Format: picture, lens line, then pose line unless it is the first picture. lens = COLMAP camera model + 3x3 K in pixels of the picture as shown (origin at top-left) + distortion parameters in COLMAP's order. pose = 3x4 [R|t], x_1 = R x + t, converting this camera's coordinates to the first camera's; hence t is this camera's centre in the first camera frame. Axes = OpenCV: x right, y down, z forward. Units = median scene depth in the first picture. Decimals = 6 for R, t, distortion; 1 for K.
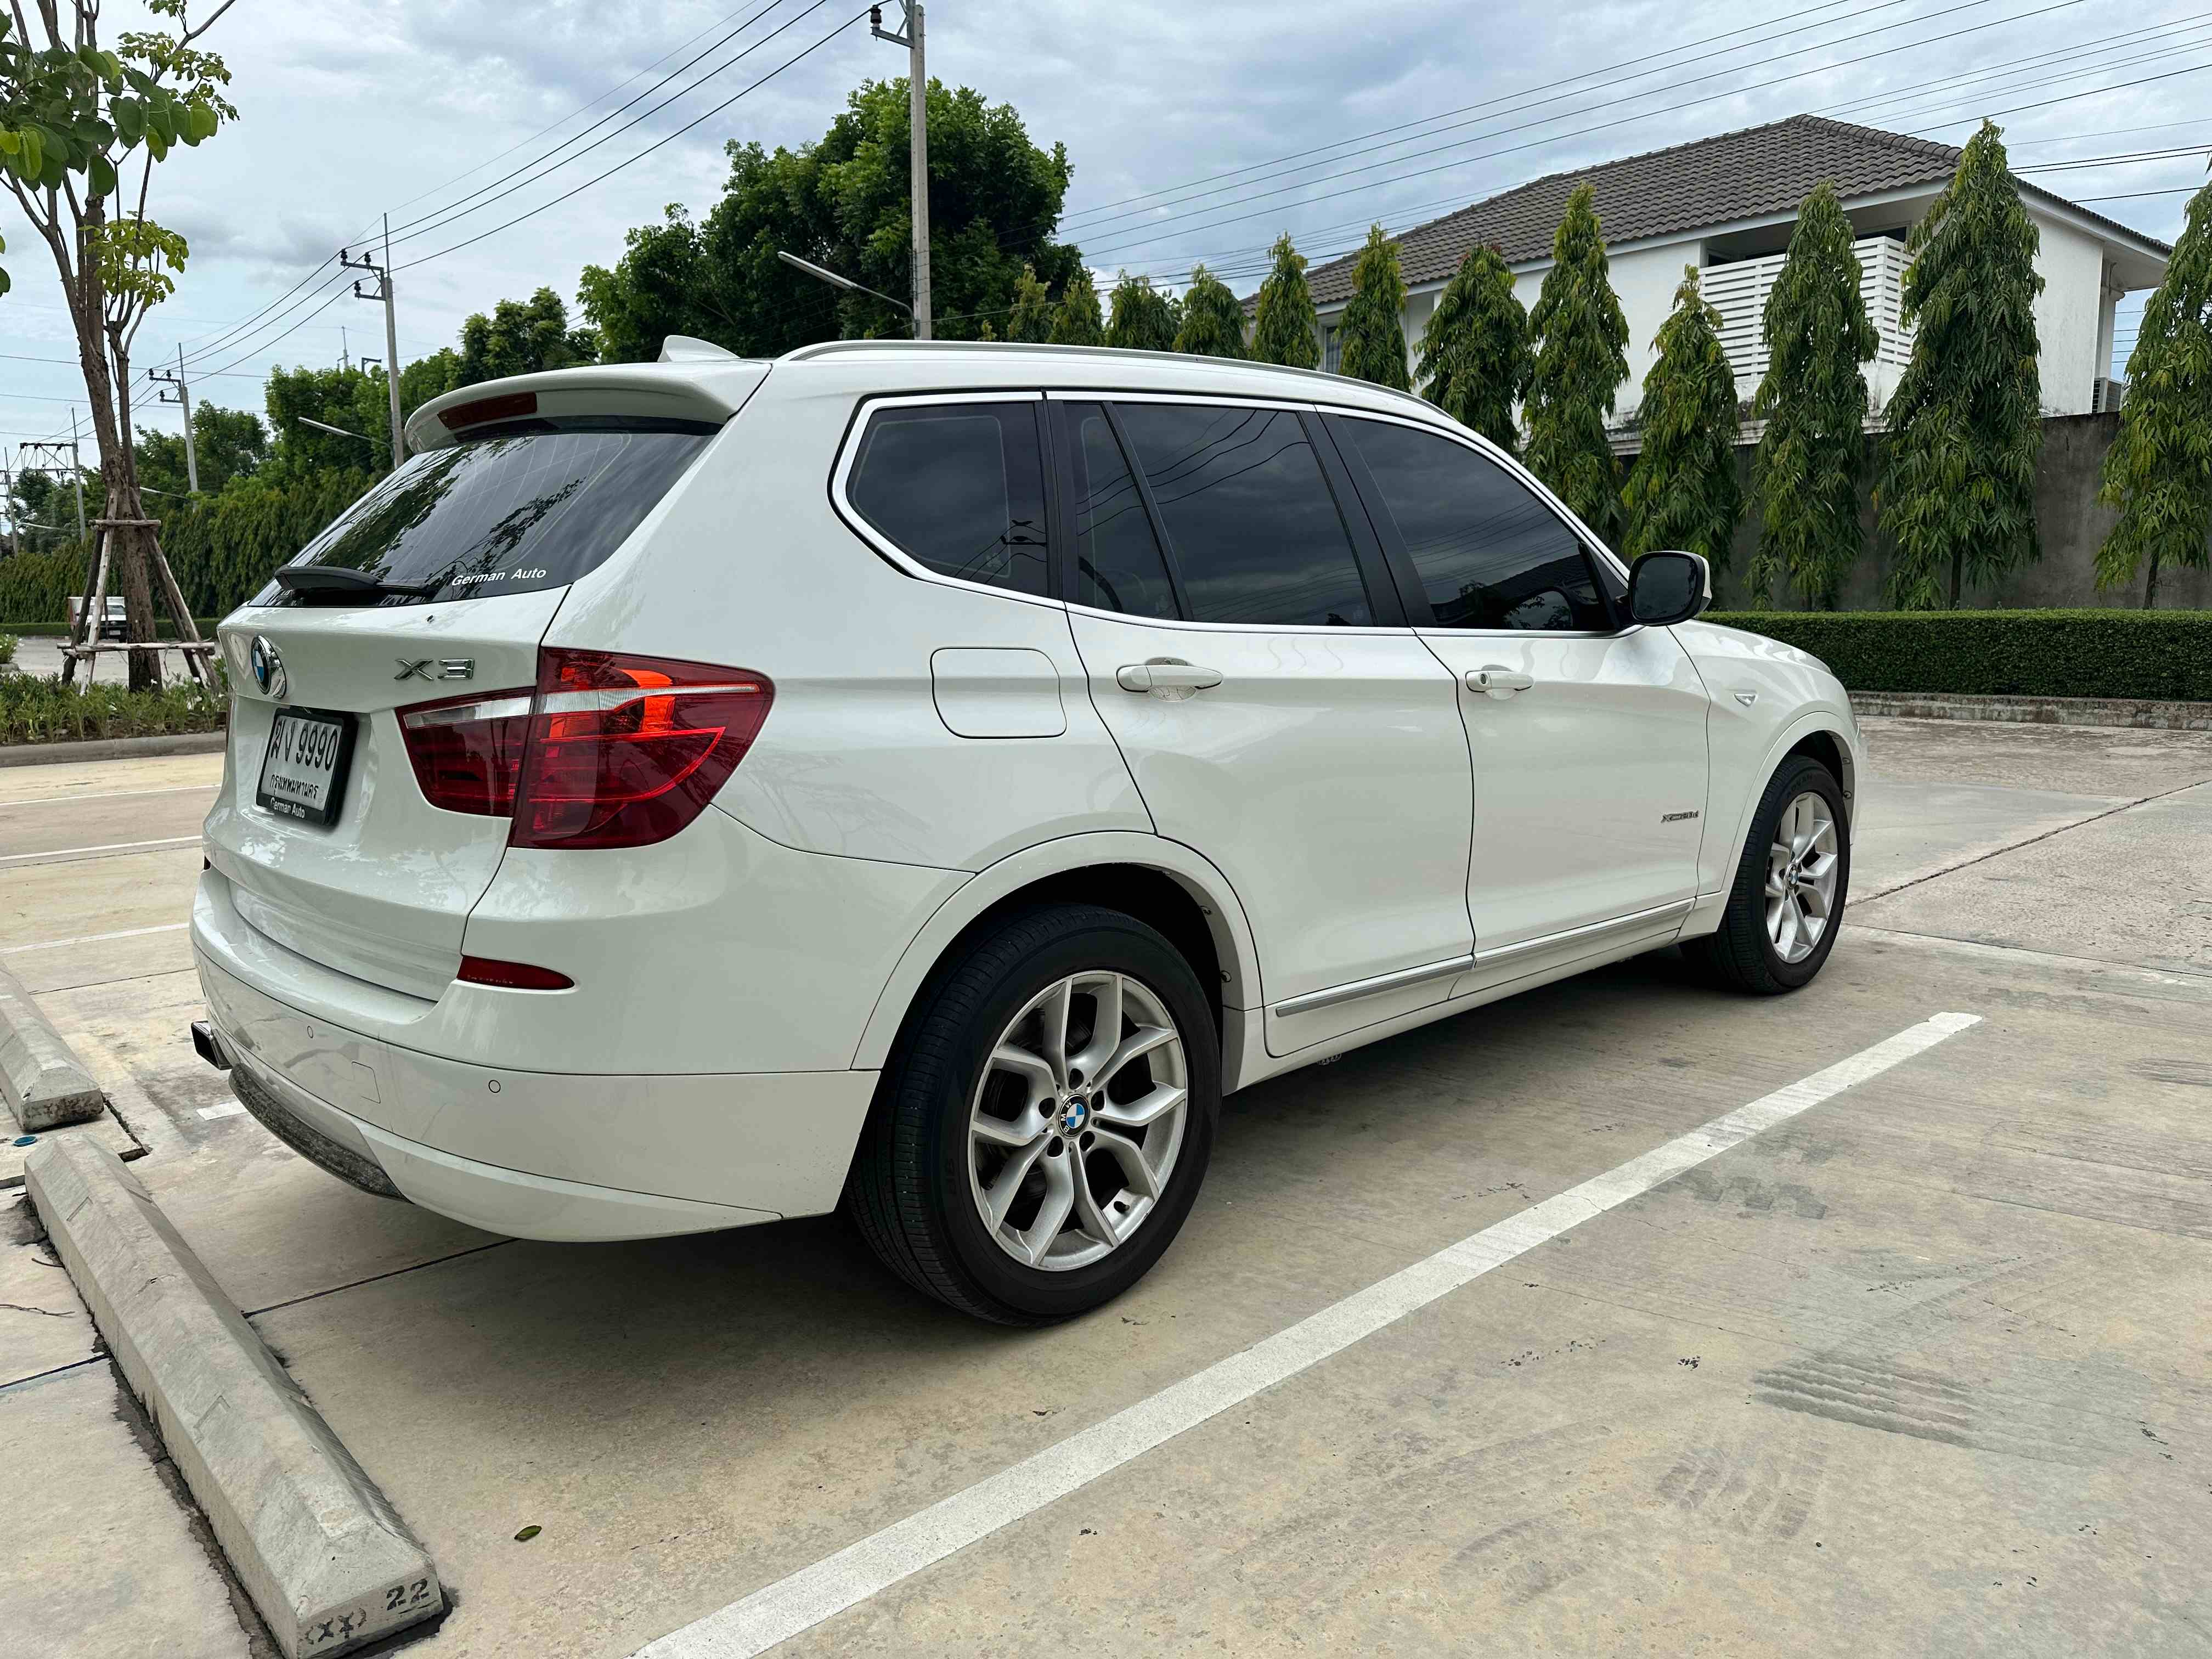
lens RADIAL K [[1542.3, 0, 1116.9], [0, 1542.3, 827.9], [0, 0, 1]] dist [0.023262, -0.030117]
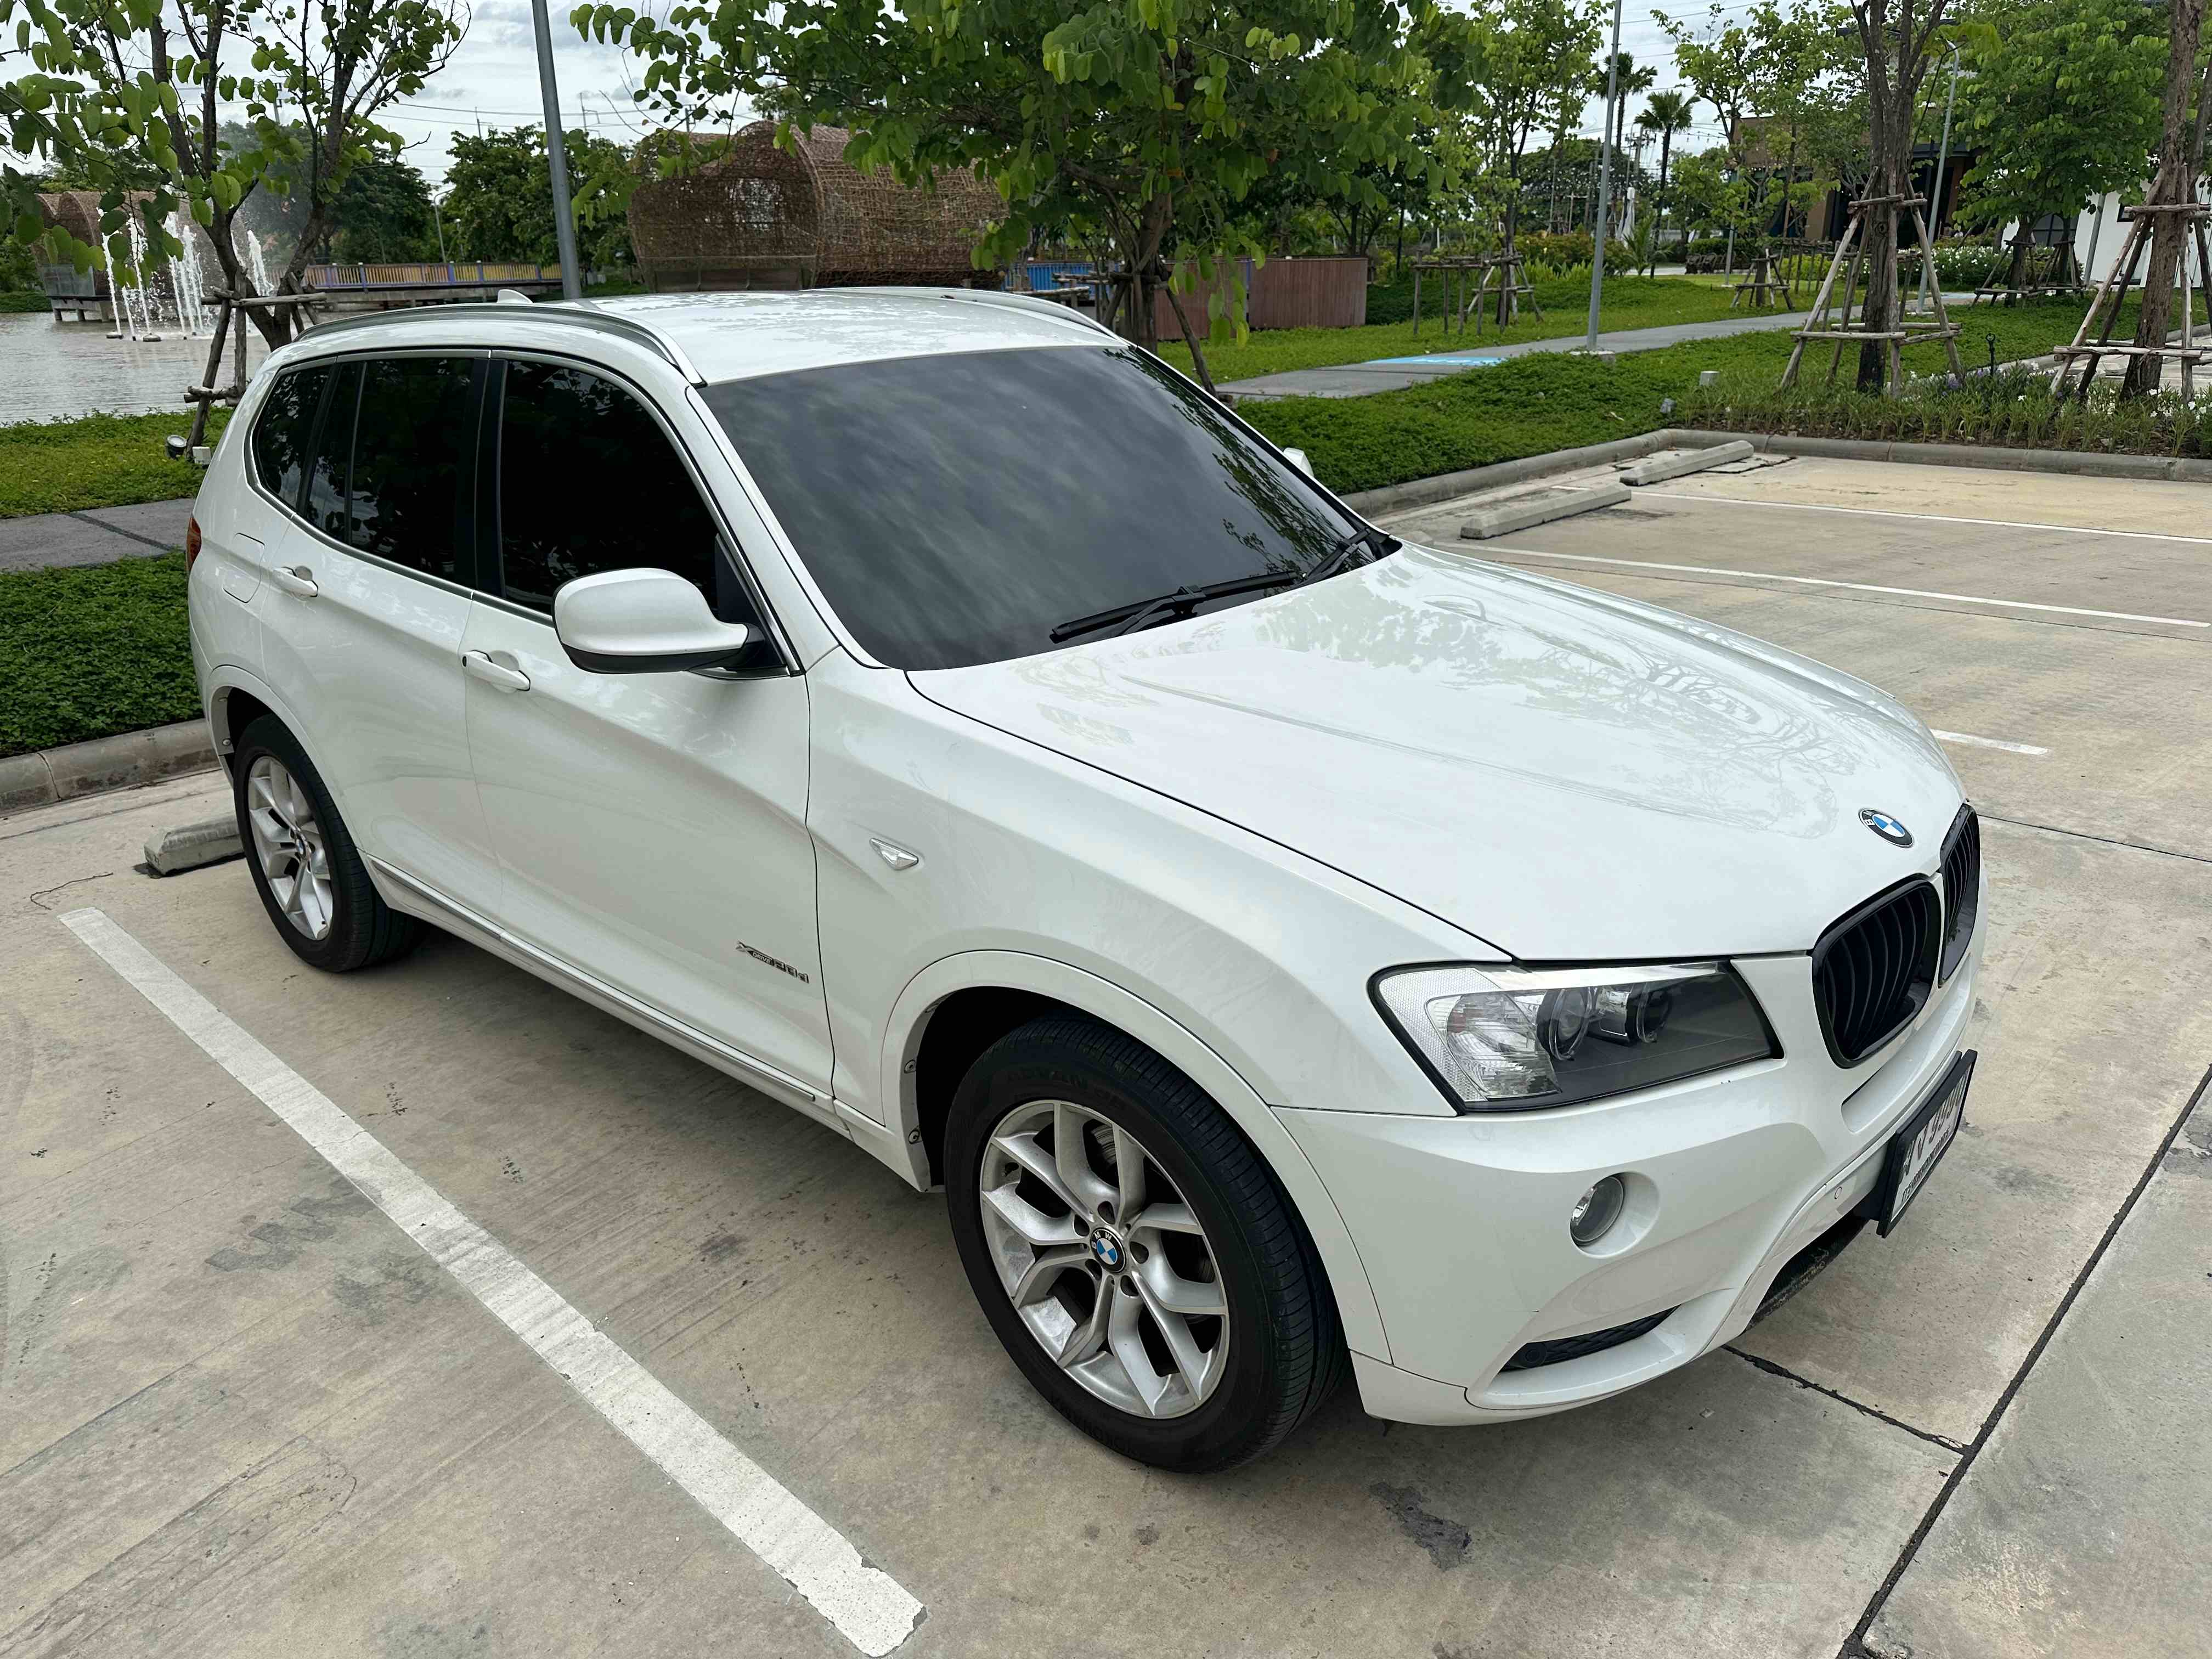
lens RADIAL K [[1542.3, 0, 1116.9], [0, 1542.3, 827.9], [0, 0, 1]] dist [0.023262, -0.030117]
pose [[0.083799, 0.350198, -0.932920, 1.098341], [-0.133097, 0.931758, 0.337806, -0.346797], [0.987554, 0.095861, 0.124690, 1.174239]]
